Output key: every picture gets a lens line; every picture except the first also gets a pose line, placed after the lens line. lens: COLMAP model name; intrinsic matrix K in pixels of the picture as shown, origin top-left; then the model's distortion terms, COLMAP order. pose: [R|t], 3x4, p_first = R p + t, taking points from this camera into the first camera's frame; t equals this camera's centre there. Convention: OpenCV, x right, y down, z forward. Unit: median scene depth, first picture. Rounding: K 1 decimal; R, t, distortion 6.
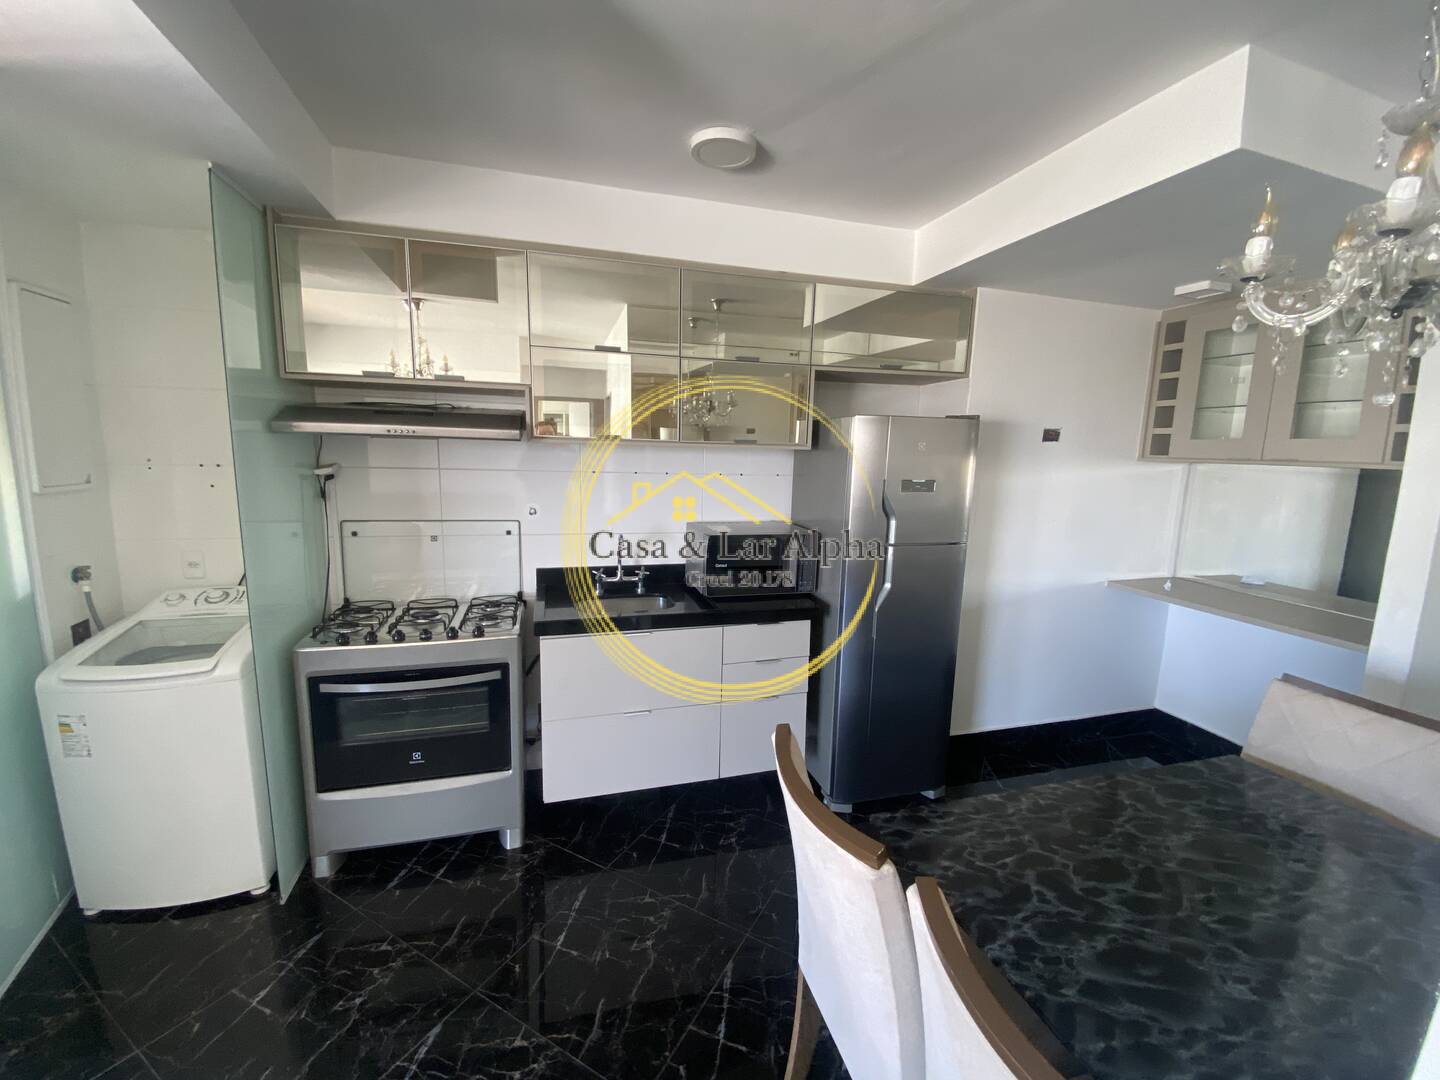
lens RADIAL K [[586.0, 0, 717.2], [0, 586.0, 542.3], [0, 0, 1]] dist [0.039491, -0.029847]
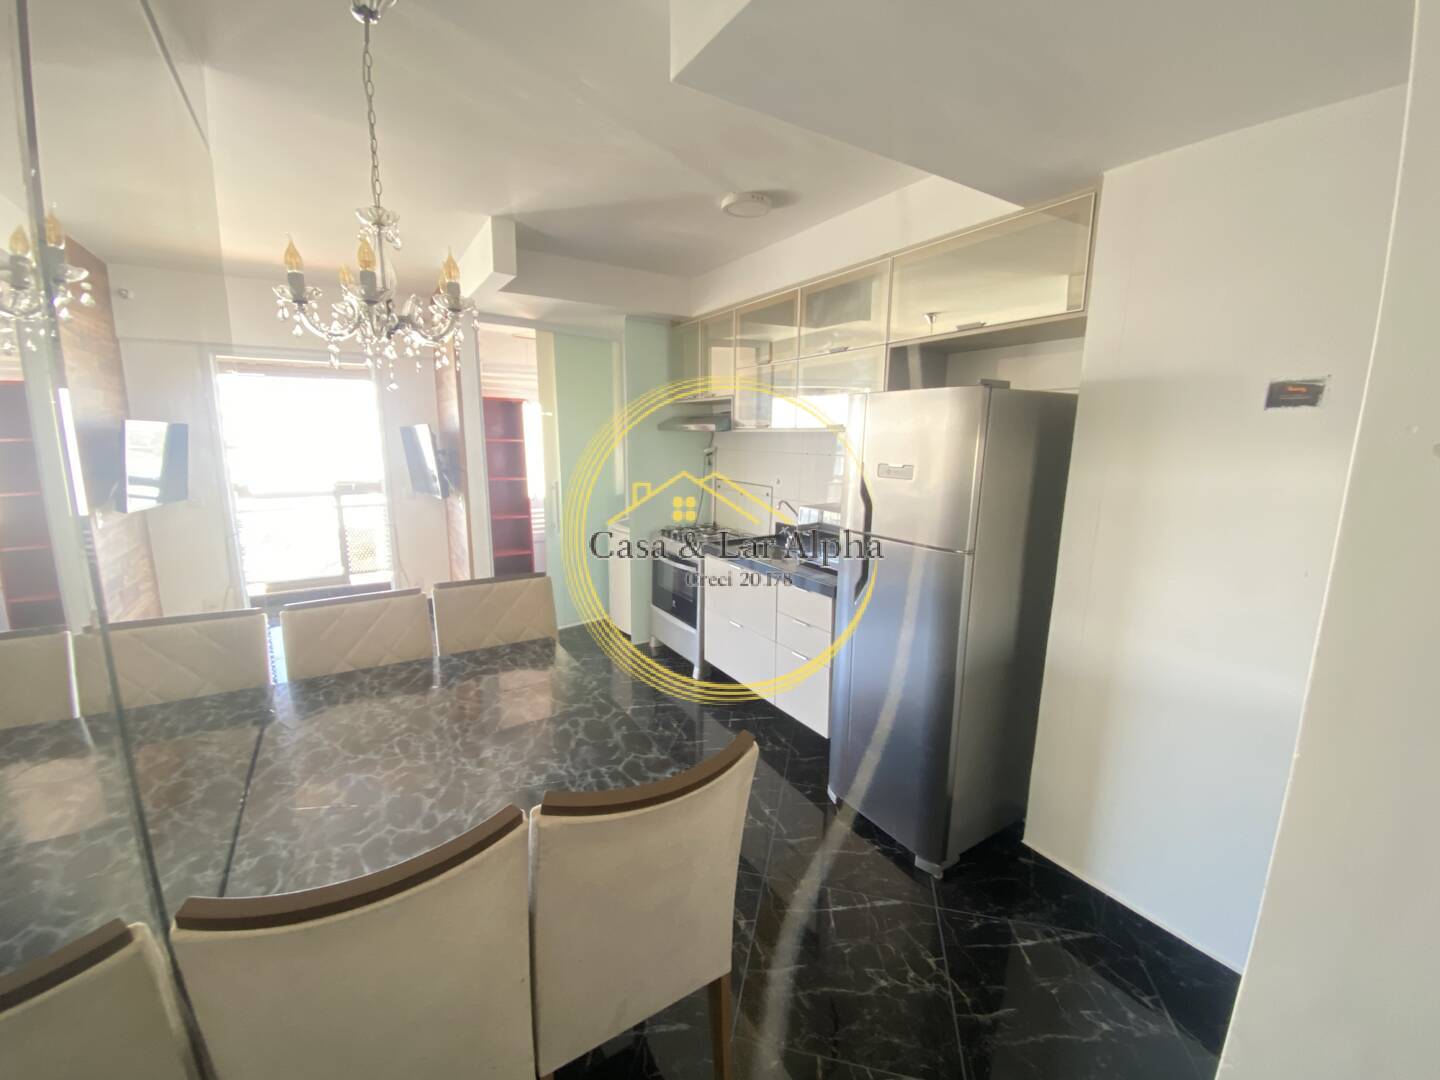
lens RADIAL K [[586.0, 0, 717.2], [0, 586.0, 542.3], [0, 0, 1]] dist [0.039491, -0.029847]
pose [[0.264399, 0.154291, -0.951991, 1.118694], [-0.159680, 0.980499, 0.114563, -0.051399], [0.951102, 0.121723, 0.283880, 0.525638]]
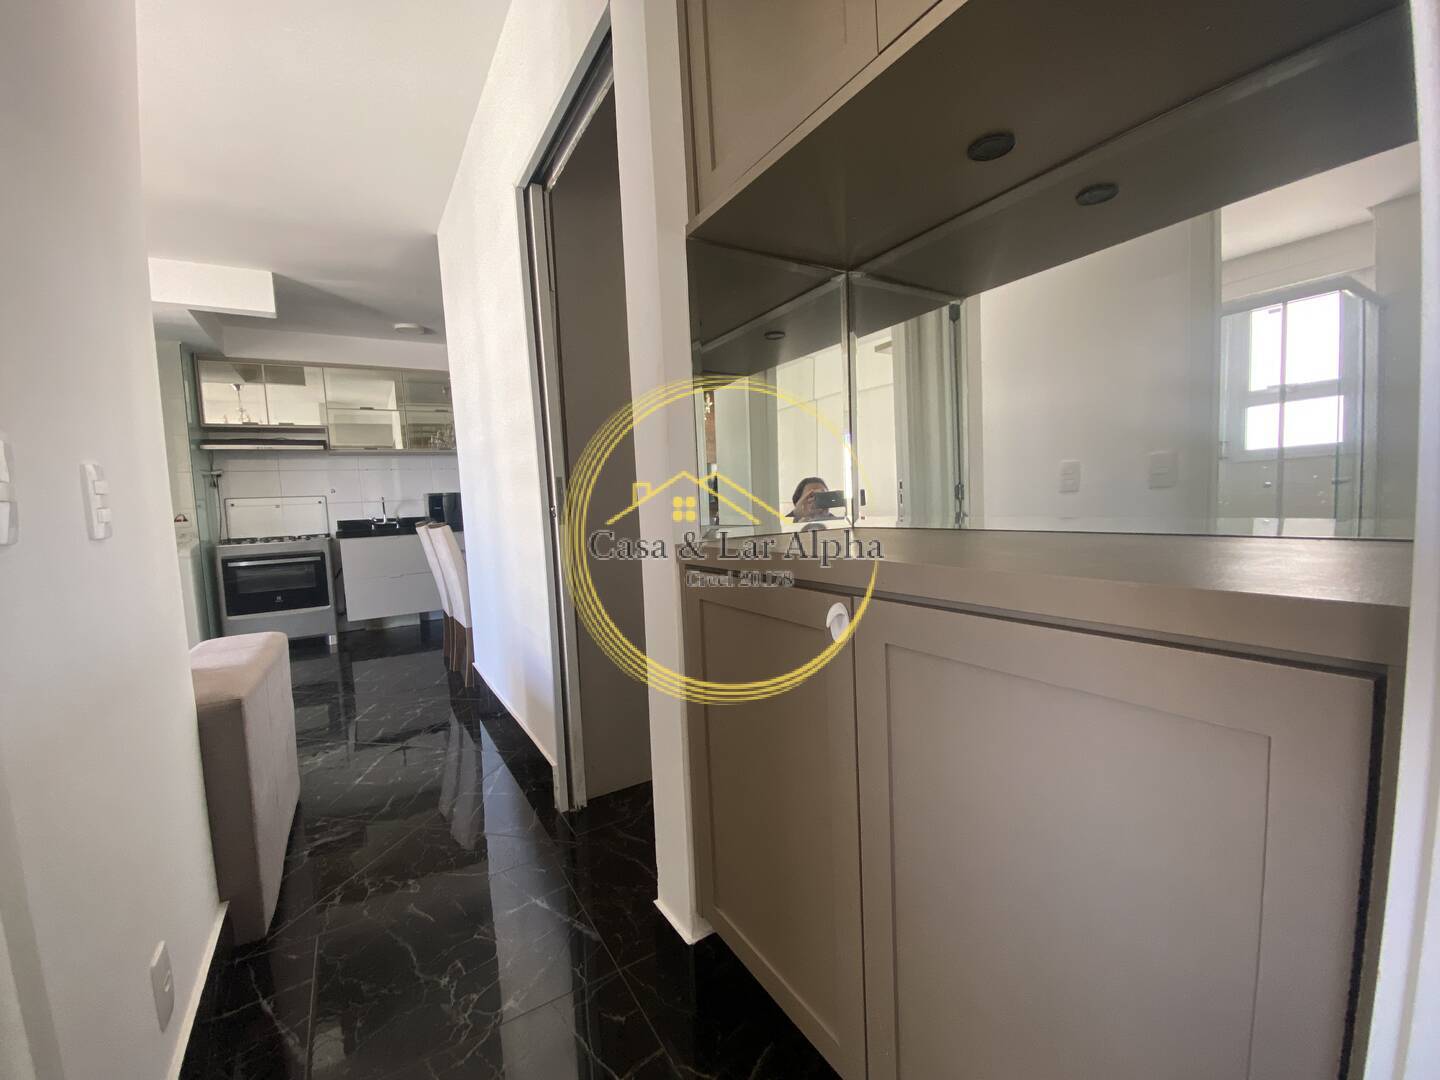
lens RADIAL K [[592.5, 0, 720.0], [0, 592.5, 540.0], [0, 0, 1]] dist [-0.007946, -0.000065]
pose [[0.959725, -0.089952, 0.266150, 0.417169], [0.114346, 0.990406, -0.077594, 0.446077], [-0.256617, 0.104902, 0.960804, -1.304285]]
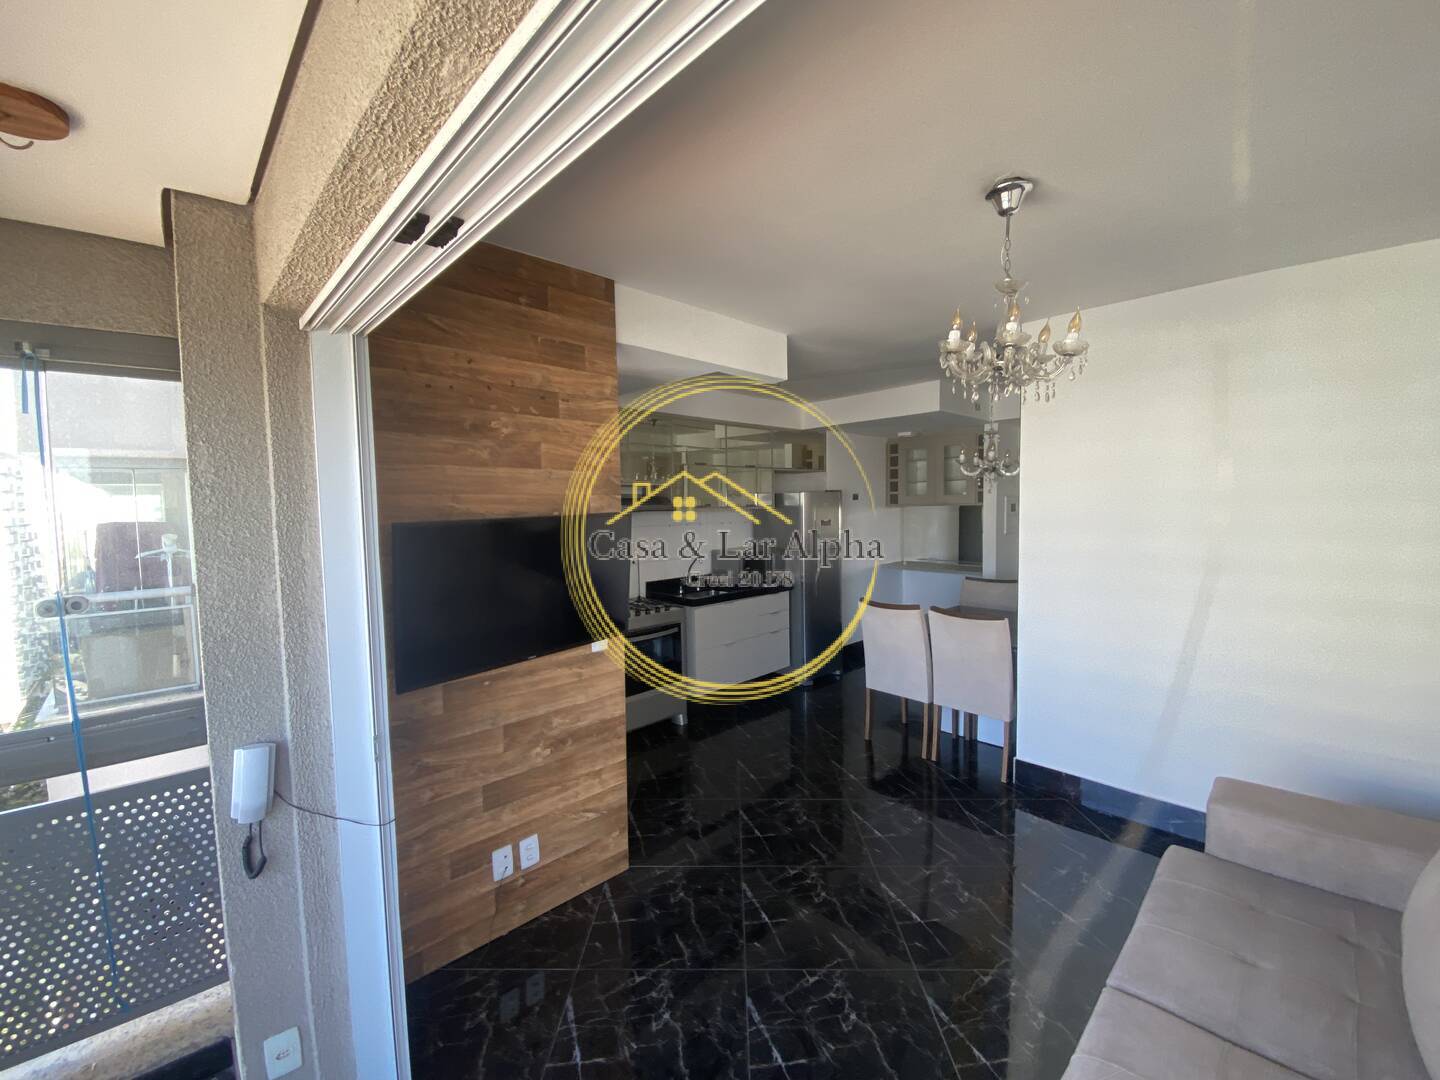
lens RADIAL K [[586.0, 0, 717.2], [0, 586.0, 542.3], [0, 0, 1]] dist [0.039491, -0.029847]
pose [[0.884576, -0.070456, 0.461044, -1.023265], [0.113769, 0.991259, -0.066797, 0.075528], [-0.452308, 0.111539, 0.884860, -0.728482]]
